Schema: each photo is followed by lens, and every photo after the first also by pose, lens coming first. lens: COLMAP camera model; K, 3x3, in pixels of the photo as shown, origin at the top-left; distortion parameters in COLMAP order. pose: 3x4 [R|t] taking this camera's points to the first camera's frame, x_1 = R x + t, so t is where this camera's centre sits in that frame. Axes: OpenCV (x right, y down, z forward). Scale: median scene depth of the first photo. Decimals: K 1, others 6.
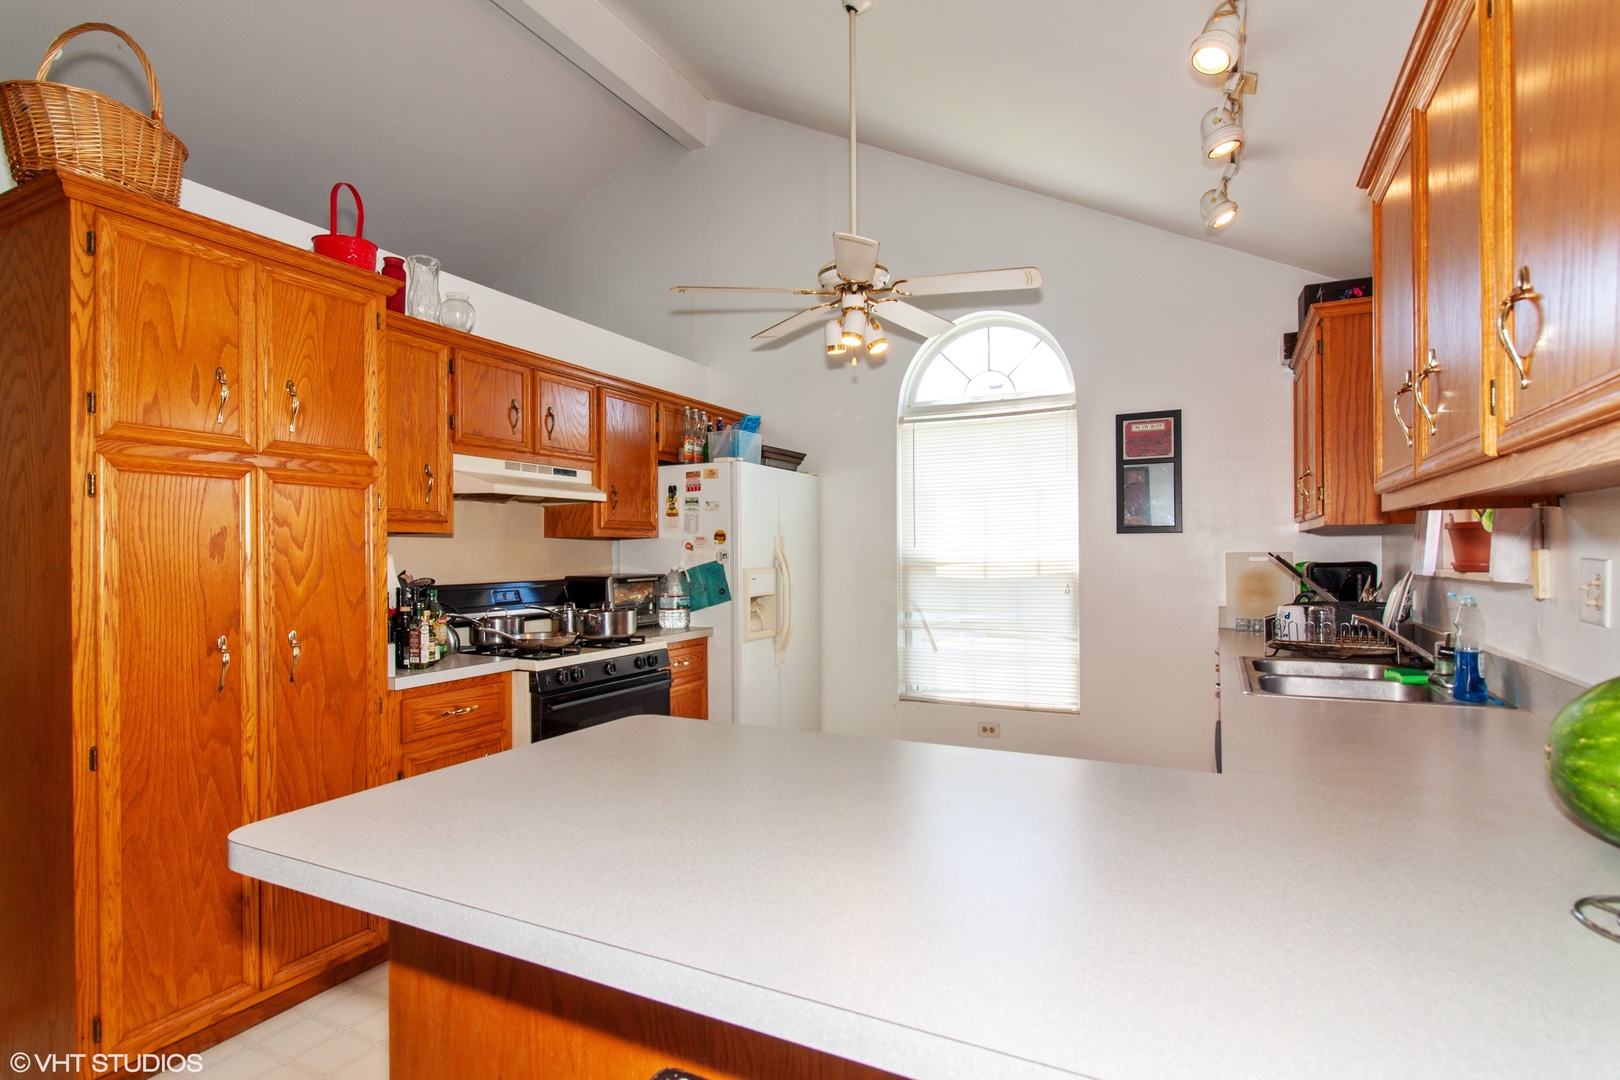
lens RADIAL K [[808.2, 0, 810.1], [0, 808.2, 552.2], [0, 0, 1]] dist [-0.001473, 0.000161]
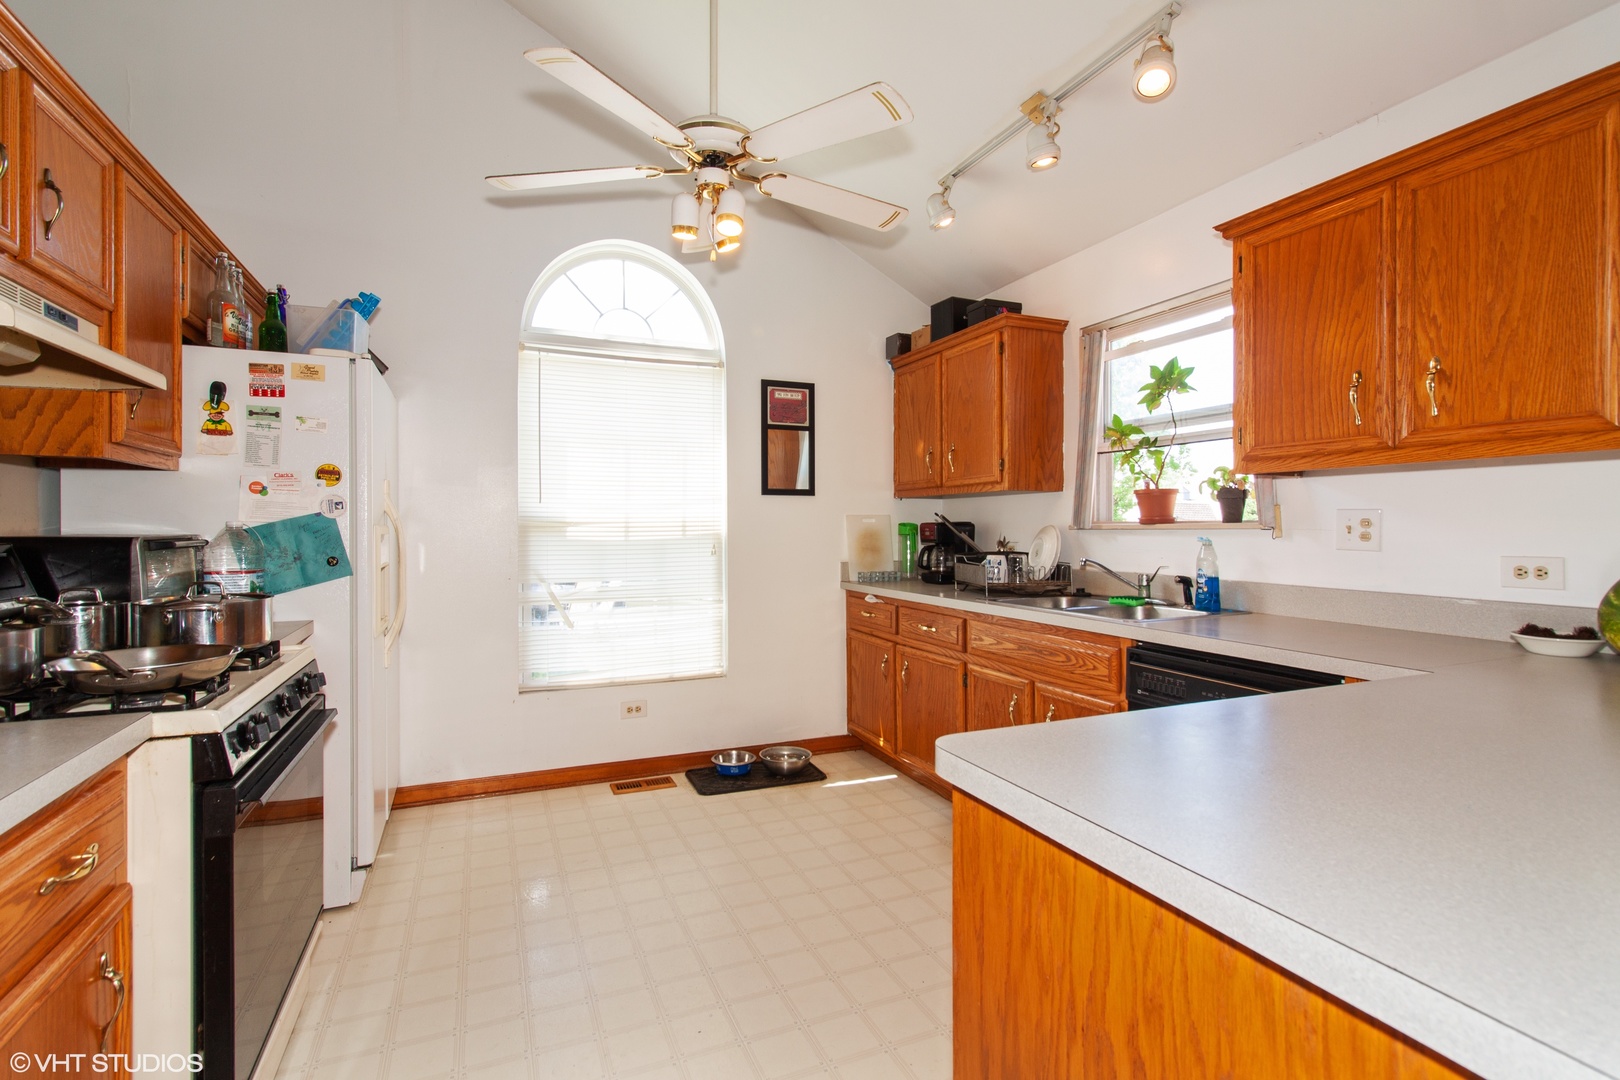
lens RADIAL K [[763.0, 0, 811.3], [0, 763.0, 531.9], [0, 0, 1]] dist [-0.002401, 0.000056]
pose [[0.639903, 0.003039, 0.768449, -0.321305], [-0.007420, 0.999970, 0.002224, 0.021021], [-0.768420, -0.007125, 0.639907, 0.326865]]
